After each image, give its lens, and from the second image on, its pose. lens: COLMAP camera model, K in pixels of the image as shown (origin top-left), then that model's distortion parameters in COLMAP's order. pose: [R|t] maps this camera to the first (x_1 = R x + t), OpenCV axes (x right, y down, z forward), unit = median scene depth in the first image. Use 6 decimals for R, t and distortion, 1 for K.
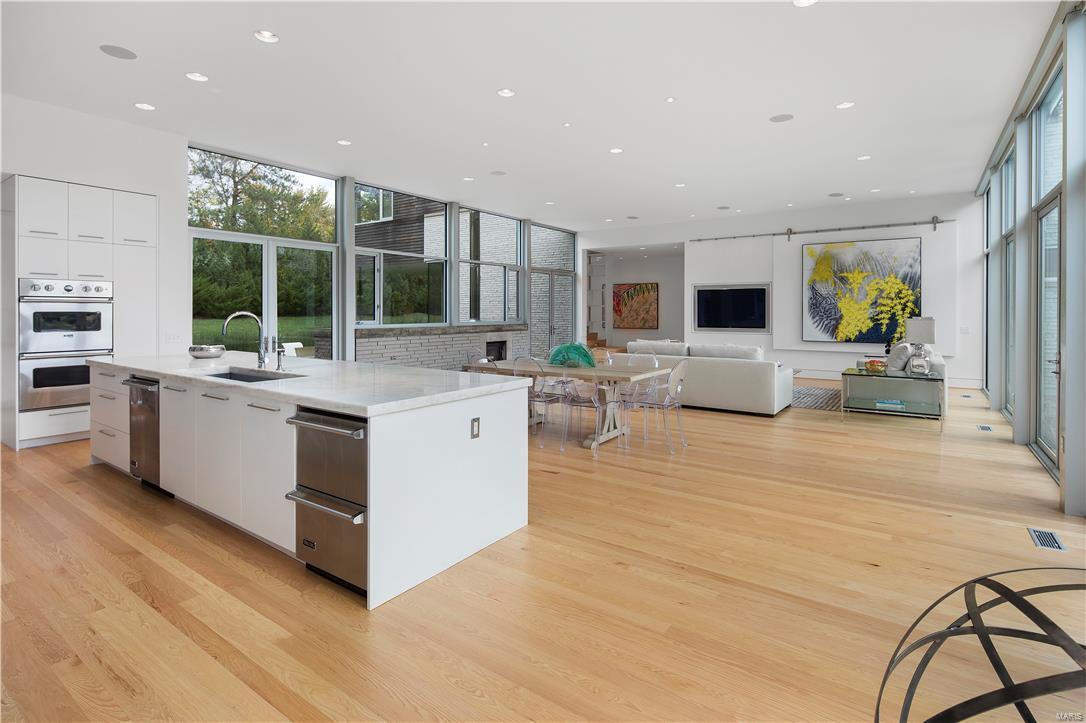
lens RADIAL K [[529.3, 0, 541.5], [0, 529.3, 321.5], [0, 0, 1]] dist [-0.000401, -0.000451]
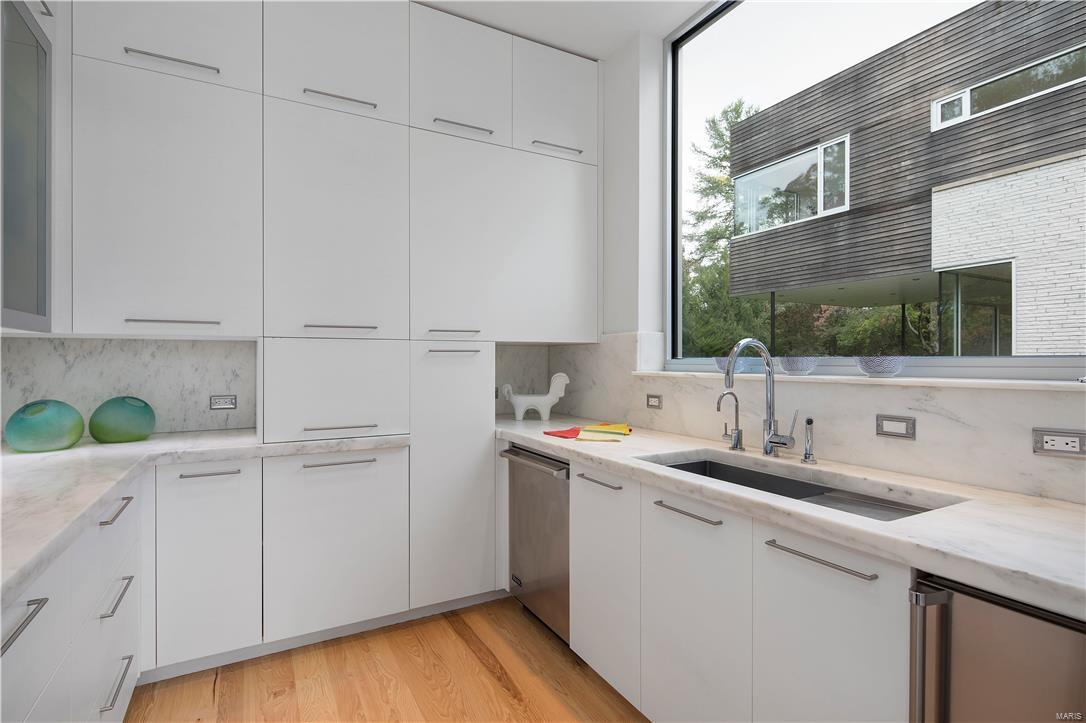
lens RADIAL K [[532.8, 0, 543.0], [0, 532.8, 361.5], [0, 0, 1]] dist [0.001289, -0.000041]
pose [[0.900793, -0.001467, -0.434247, -0.685515], [-0.006006, 0.999857, -0.015836, -0.002830], [0.434208, 0.016874, 0.900655, 0.579108]]
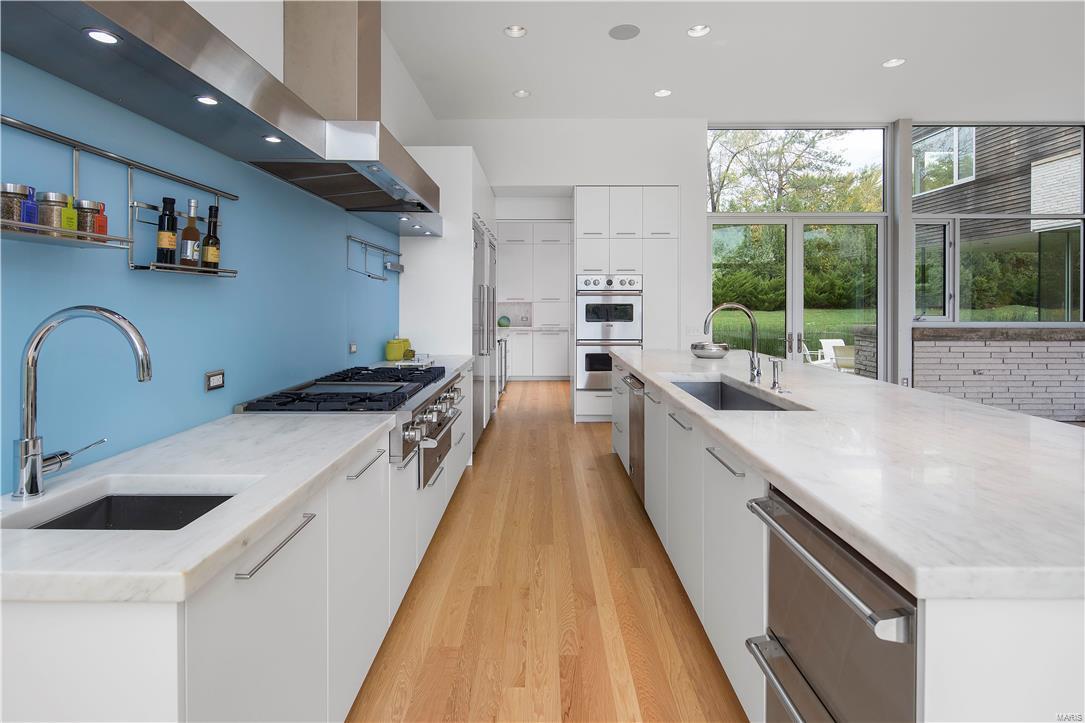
lens RADIAL K [[533.2, 0, 539.0], [0, 533.2, 303.5], [0, 0, 1]] dist [0.000789, -0.001120]
pose [[0.576664, -0.001724, -0.816979, -0.048282], [-0.013926, 0.999832, -0.011940, -0.002471], [0.816862, 0.018262, 0.576543, 0.153009]]
